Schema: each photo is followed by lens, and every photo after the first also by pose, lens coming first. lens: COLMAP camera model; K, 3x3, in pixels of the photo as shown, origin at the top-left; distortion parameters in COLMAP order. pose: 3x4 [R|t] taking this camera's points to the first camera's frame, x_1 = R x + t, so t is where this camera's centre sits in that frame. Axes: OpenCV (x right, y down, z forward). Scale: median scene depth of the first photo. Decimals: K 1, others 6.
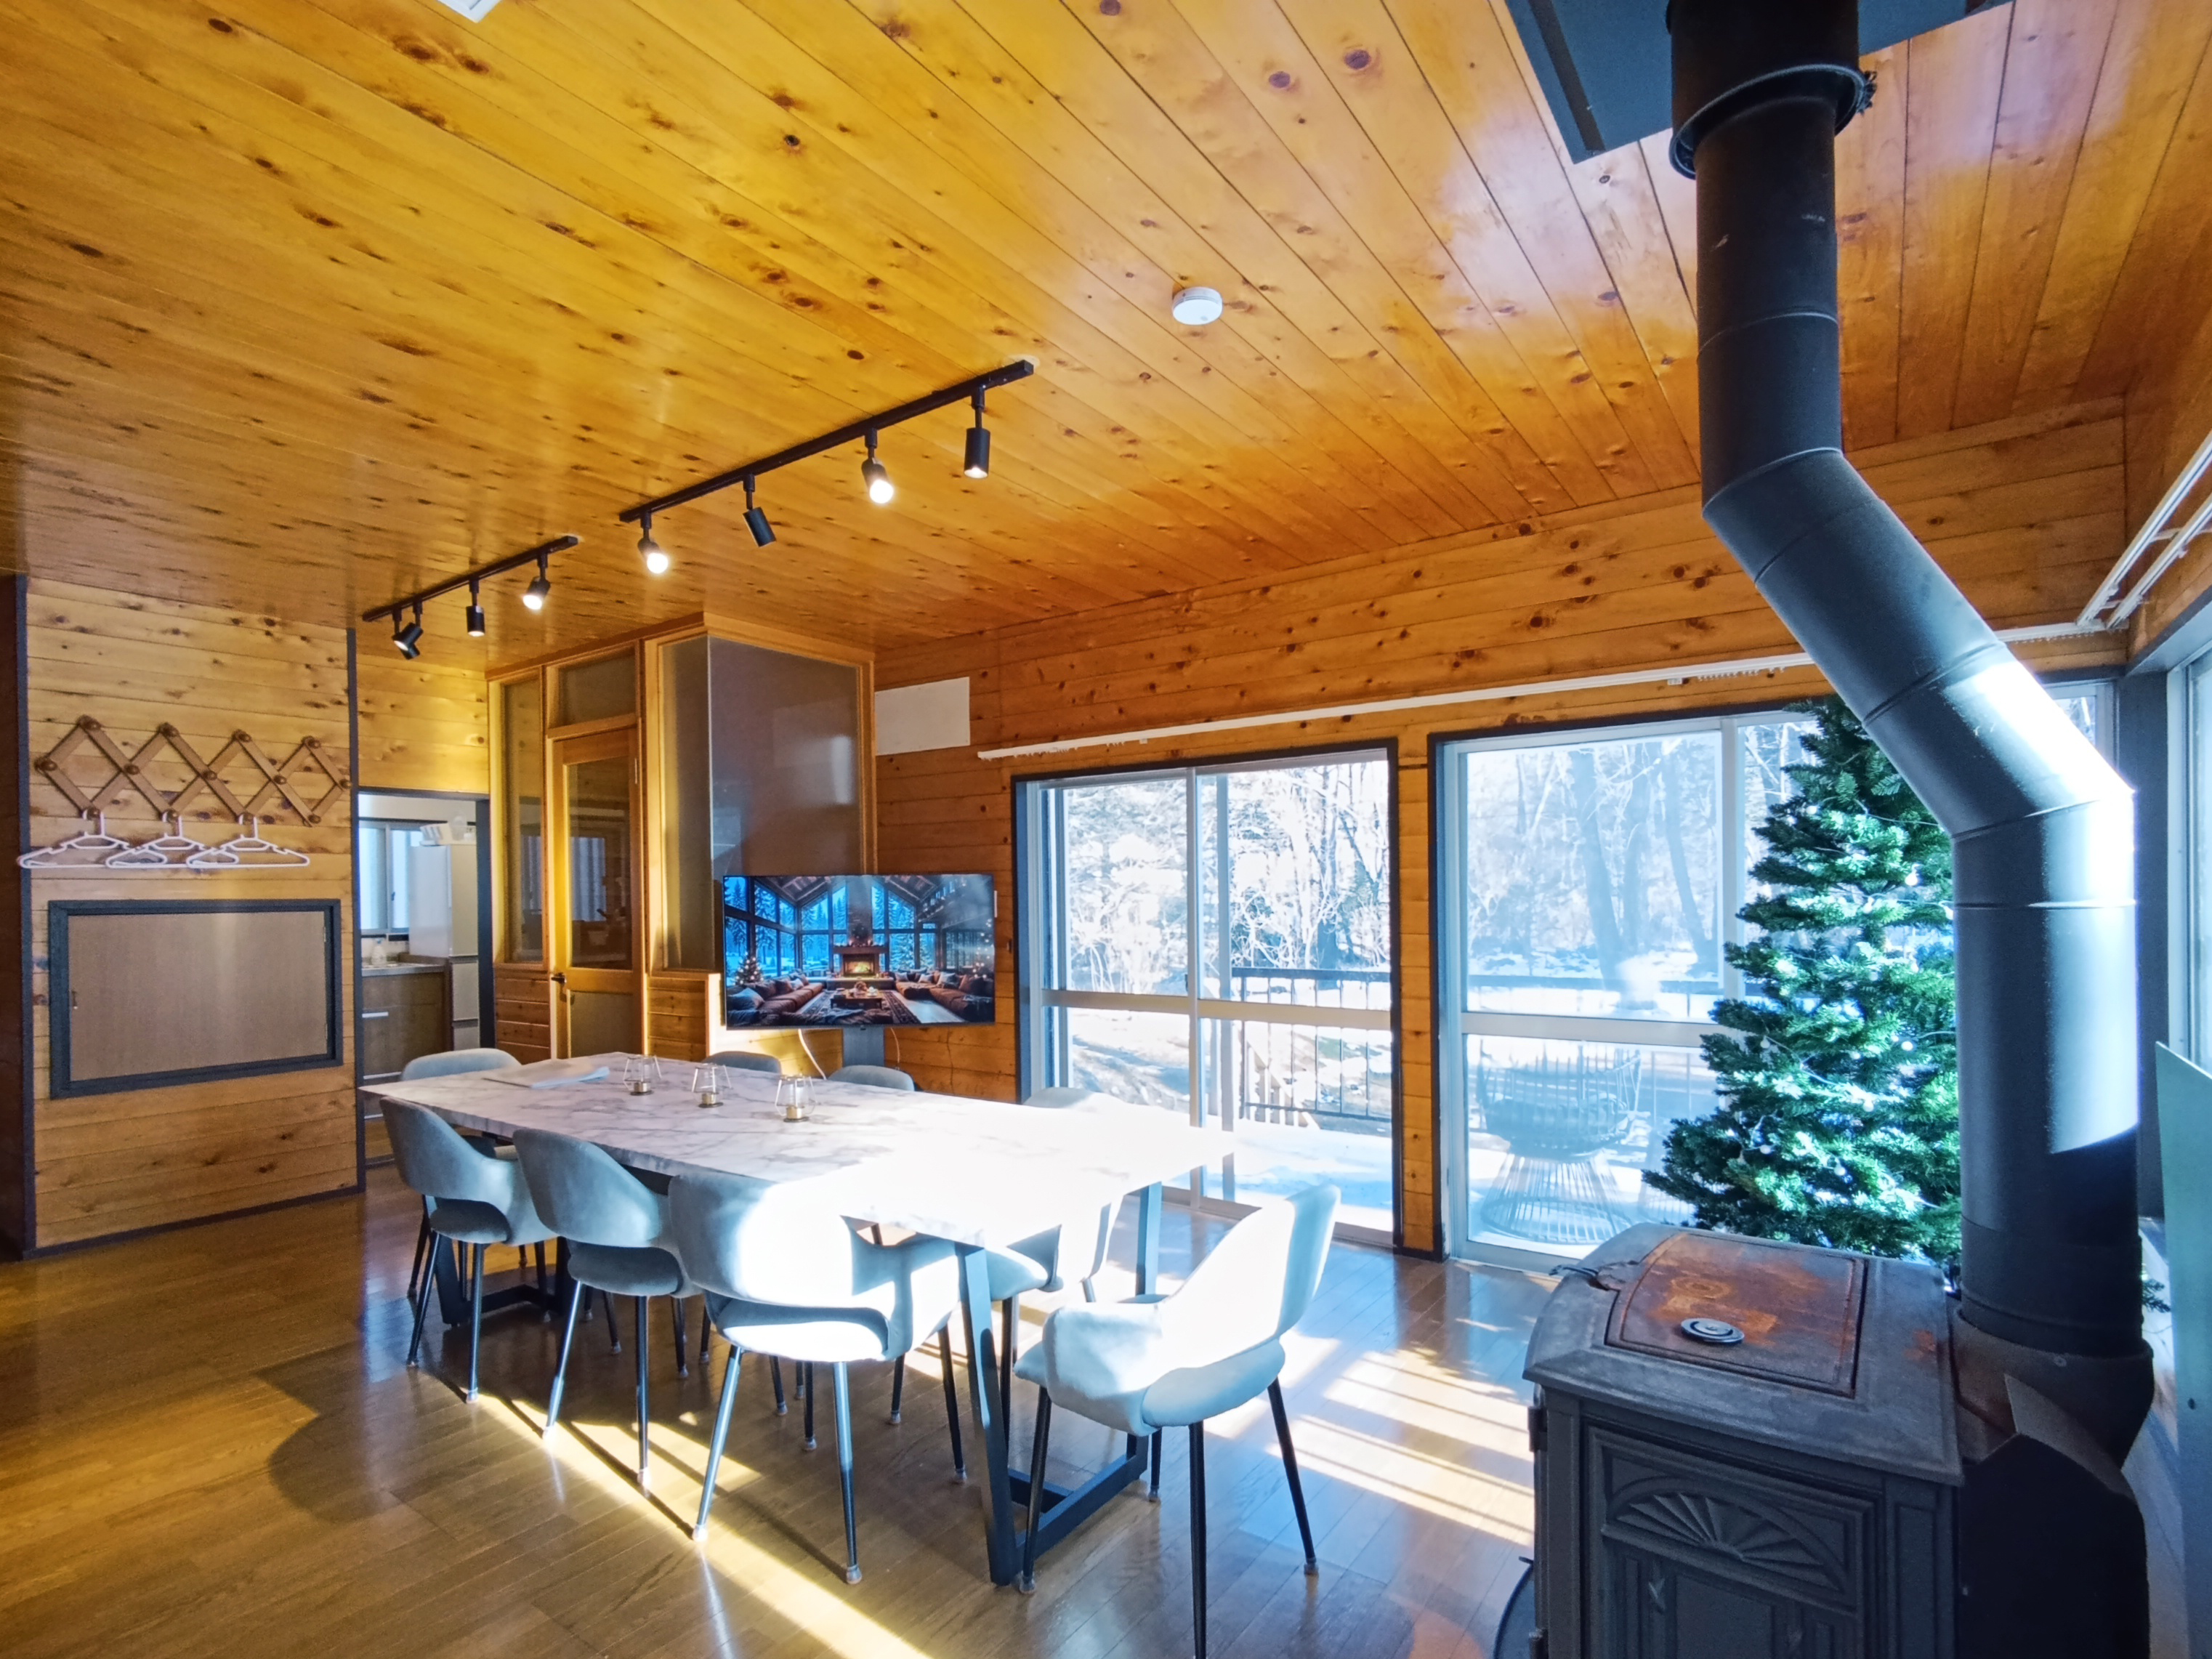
lens RADIAL K [[1103.5, 0, 1104.7], [0, 1103.5, 901.4], [0, 0, 1]] dist [-0.000679, 0.000189]
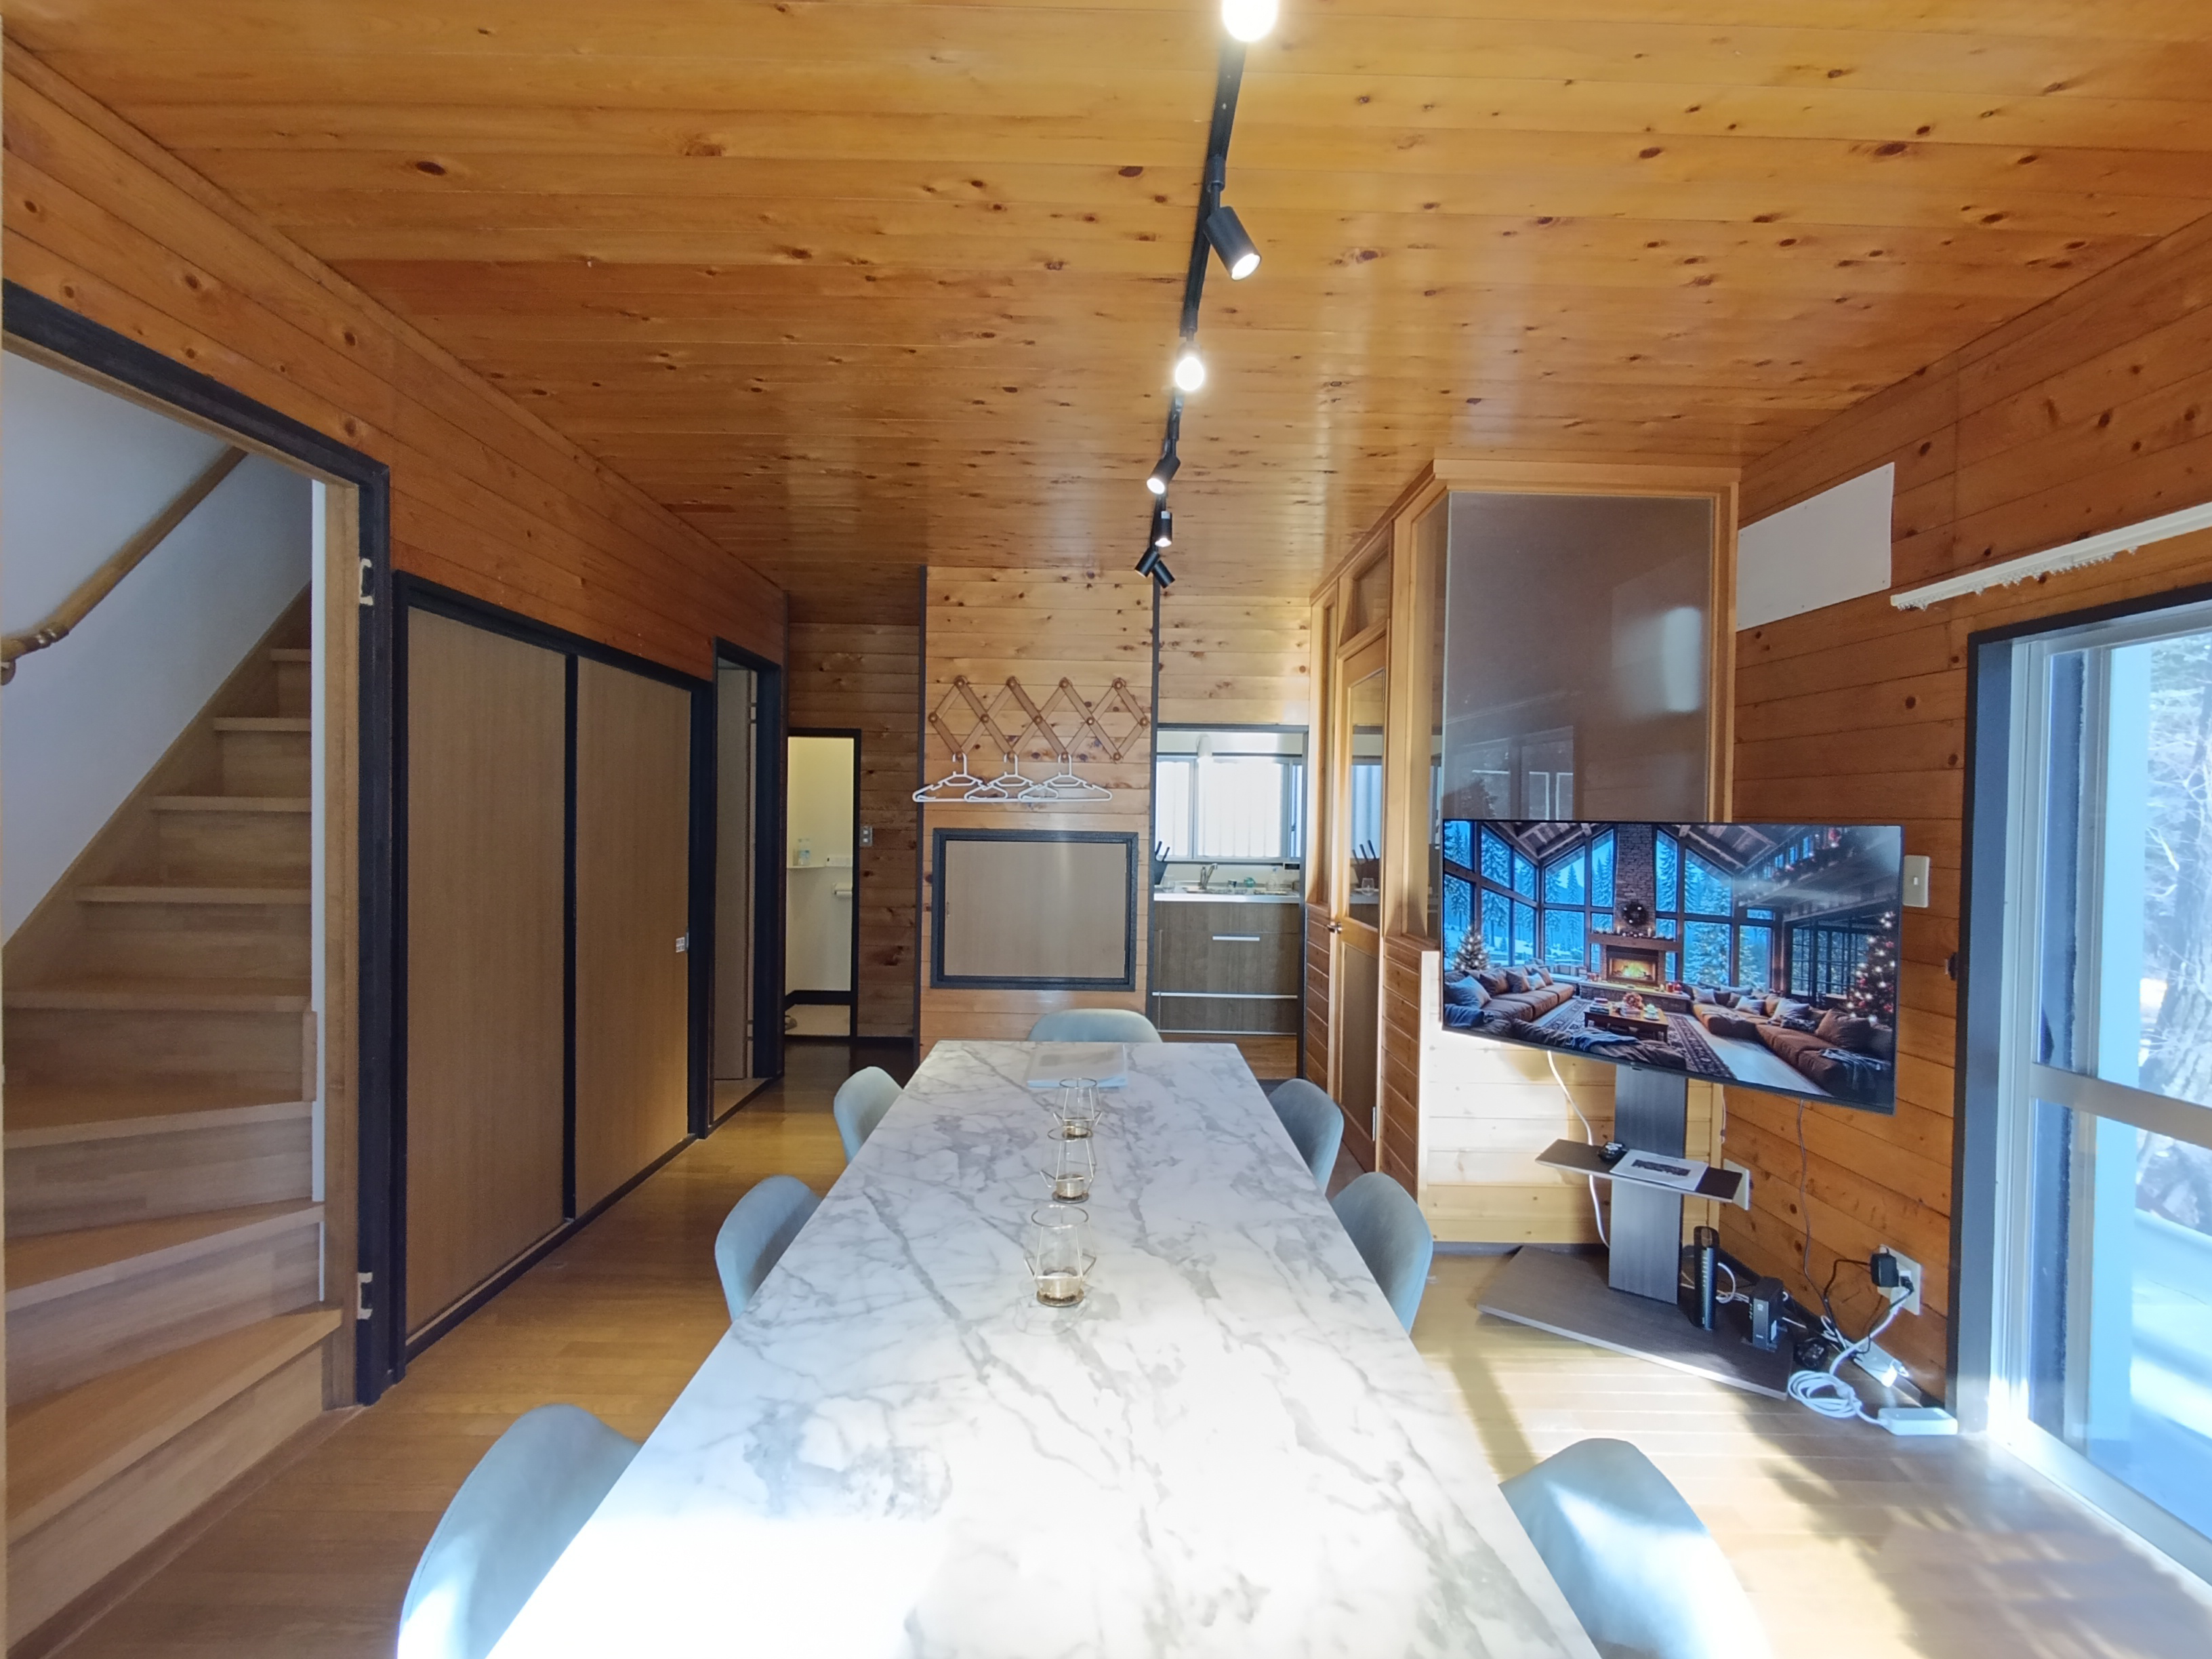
lens RADIAL K [[1016.6, 0, 1108.0], [0, 1016.6, 836.8], [0, 0, 1]] dist [-0.004460, 0.000359]
pose [[0.578009, 0.037163, -0.815184, 0.072079], [-0.028962, 0.999267, 0.025019, -0.021139], [0.815516, 0.009148, 0.578662, 0.424218]]
